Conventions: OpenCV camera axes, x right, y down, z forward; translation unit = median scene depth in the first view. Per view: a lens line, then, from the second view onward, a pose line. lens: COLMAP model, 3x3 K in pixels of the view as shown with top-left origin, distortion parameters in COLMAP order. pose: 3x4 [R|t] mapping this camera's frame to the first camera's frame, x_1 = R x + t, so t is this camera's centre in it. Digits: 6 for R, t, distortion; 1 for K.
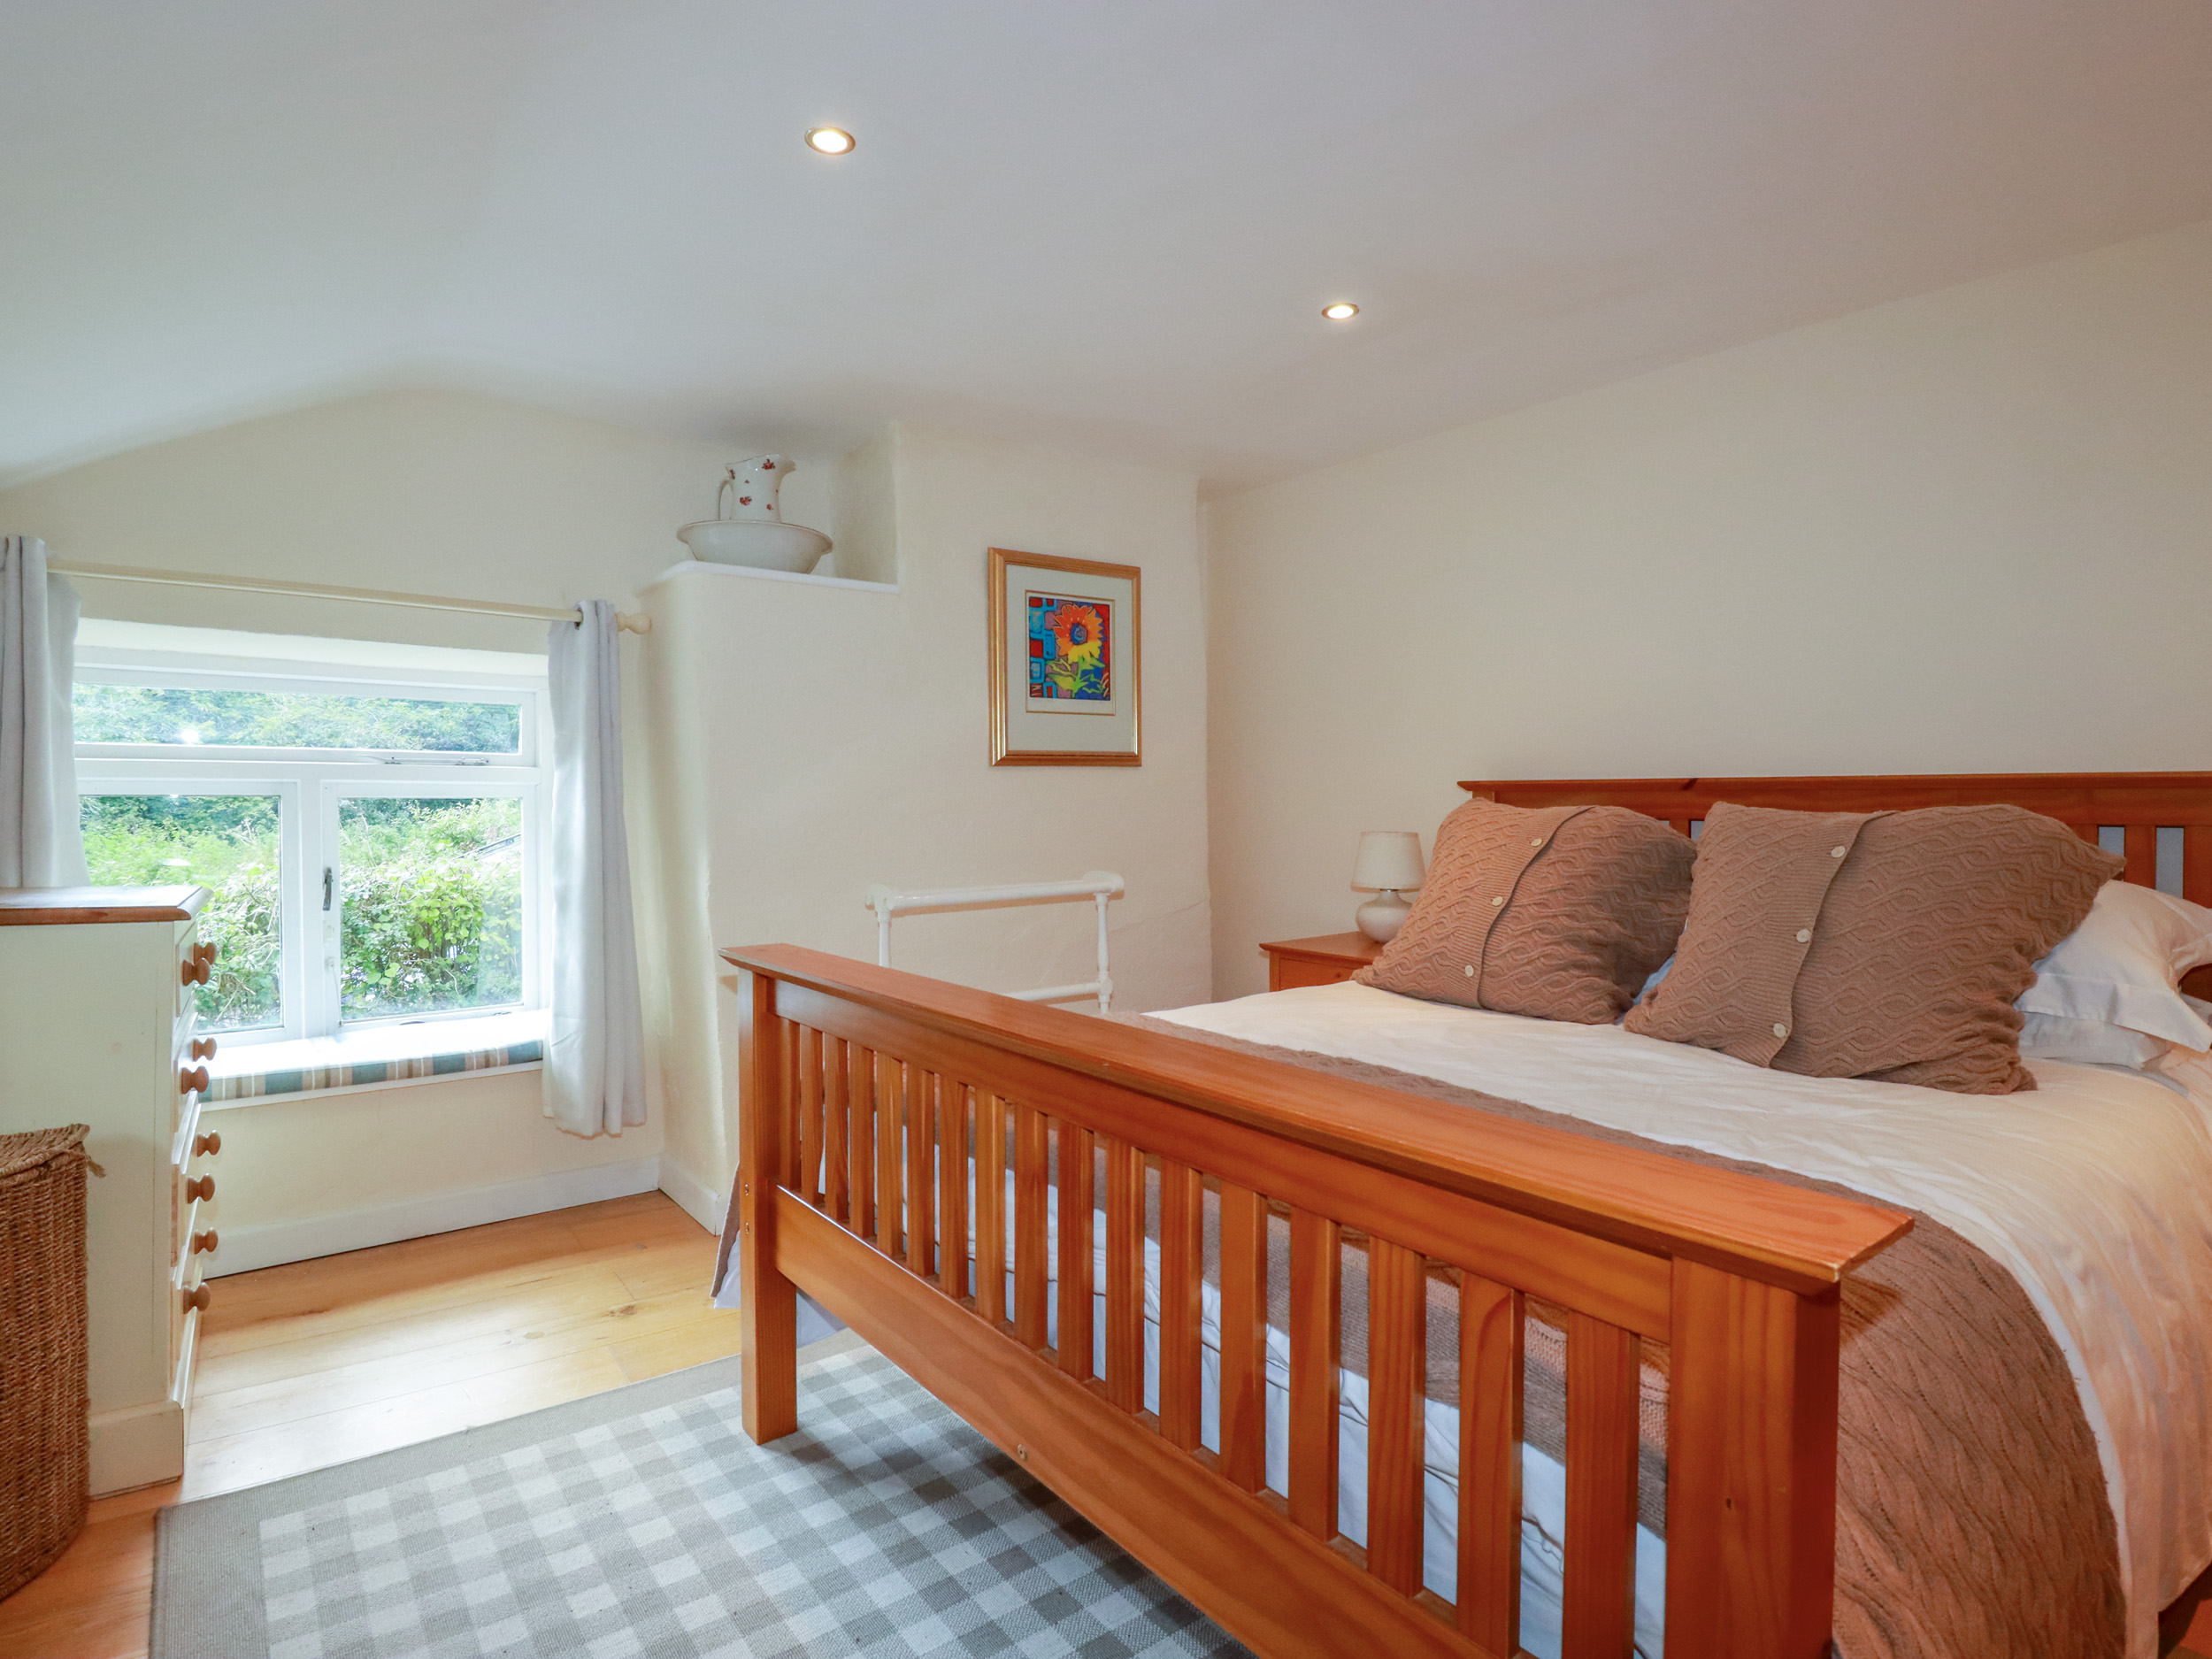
lens RADIAL K [[1134.6, 0, 1110.6], [0, 1134.6, 814.2], [0, 0, 1]] dist [0.001106, 0.000093]
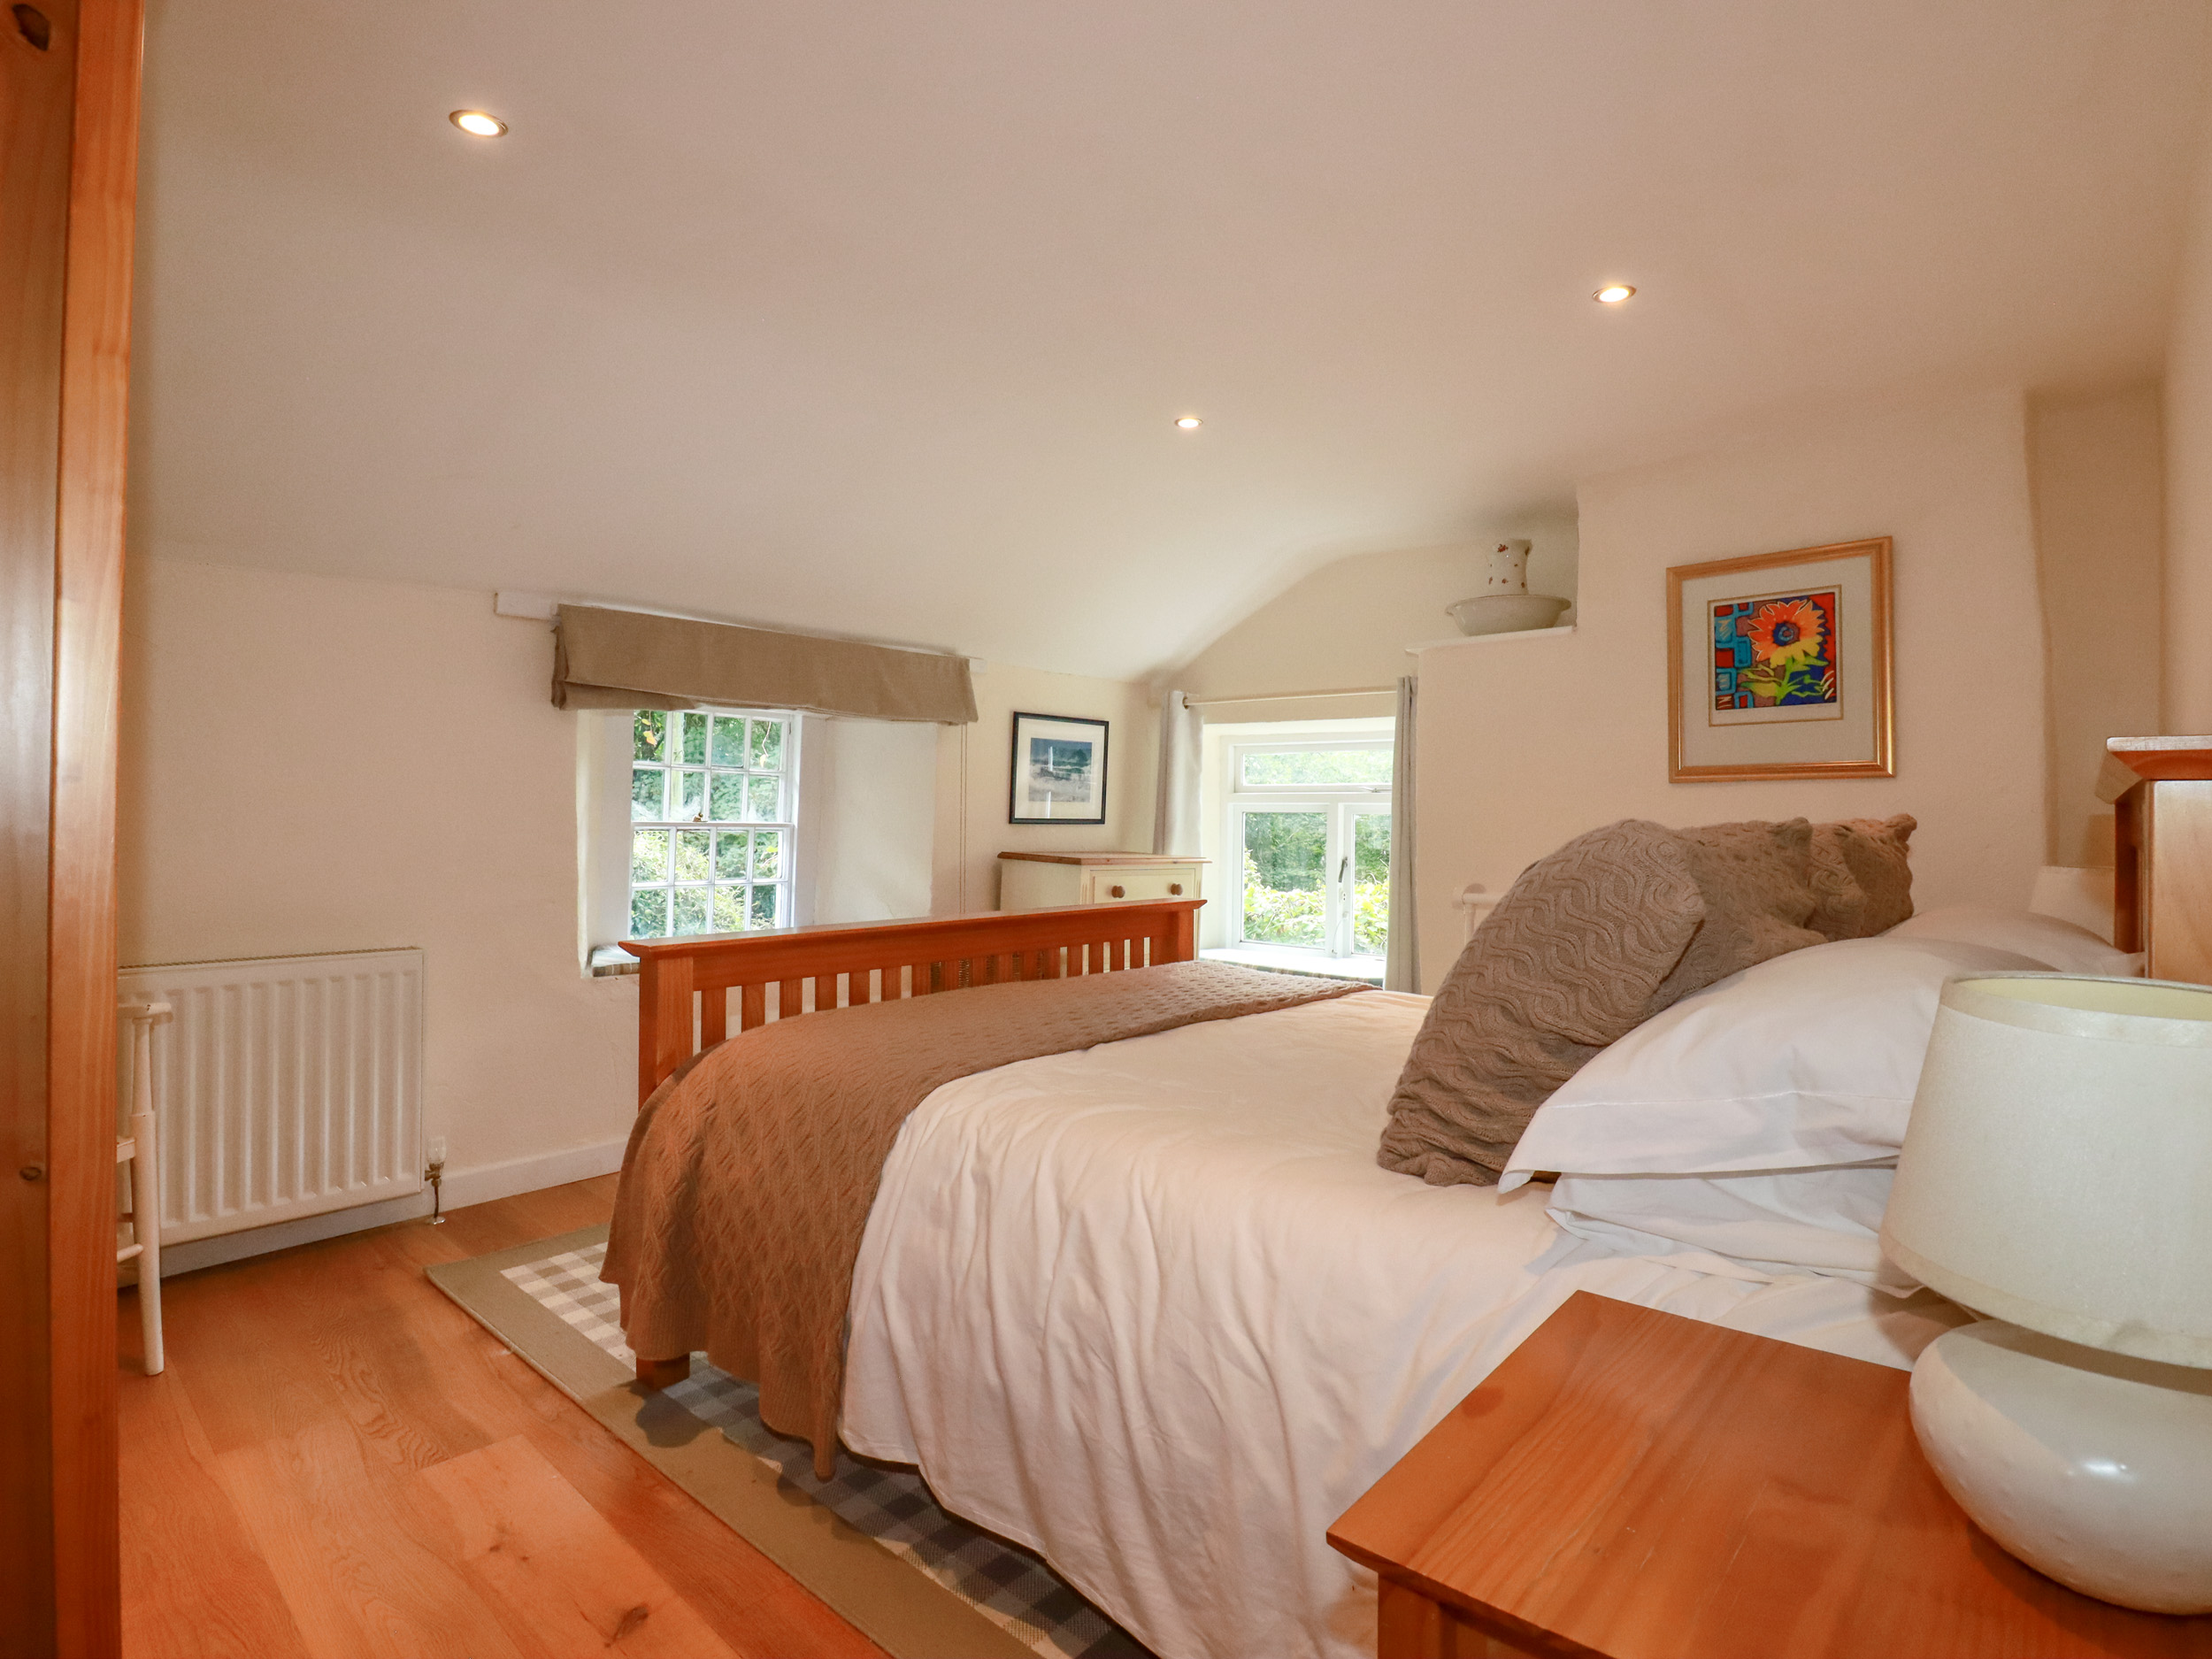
lens RADIAL K [[1134.6, 0, 1110.6], [0, 1134.6, 814.2], [0, 0, 1]] dist [0.001106, 0.000093]
pose [[0.189152, -0.005307, -0.981934, 0.762258], [-0.034929, 0.999316, -0.012129, 0.014837], [0.981326, 0.036592, 0.188837, 0.308357]]
